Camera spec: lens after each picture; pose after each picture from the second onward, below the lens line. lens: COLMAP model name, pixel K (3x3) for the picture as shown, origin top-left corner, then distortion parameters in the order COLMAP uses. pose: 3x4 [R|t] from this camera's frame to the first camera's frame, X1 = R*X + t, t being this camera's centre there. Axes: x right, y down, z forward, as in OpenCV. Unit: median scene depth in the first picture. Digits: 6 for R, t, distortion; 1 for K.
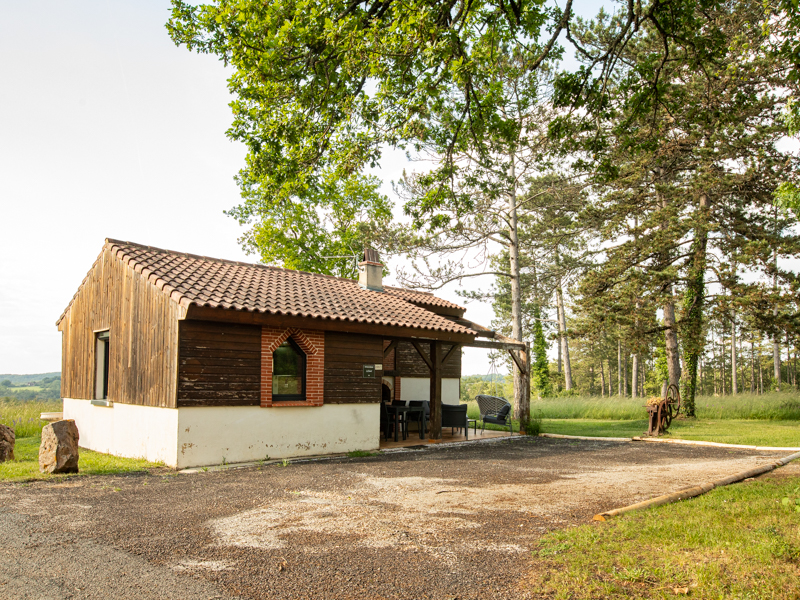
lens RADIAL K [[562.6, 0, 396.8], [0, 562.6, 286.7], [0, 0, 1]] dist [-0.059315, 0.066560]
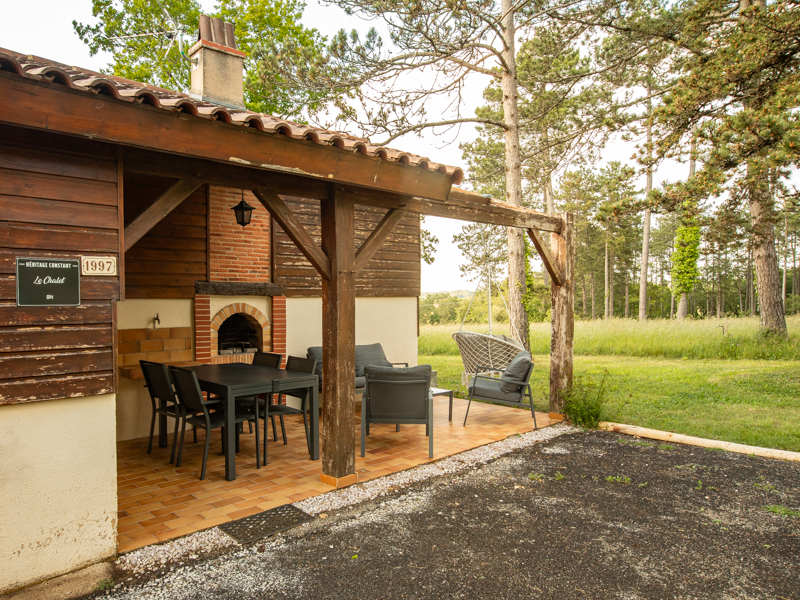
lens RADIAL K [[562.6, 0, 396.8], [0, 562.6, 286.7], [0, 0, 1]] dist [-0.059315, 0.066560]
pose [[0.998319, -0.021791, 0.053712, 0.078267], [0.013787, 0.989320, 0.145110, 0.093949], [-0.056300, -0.144125, 0.987957, 0.585981]]
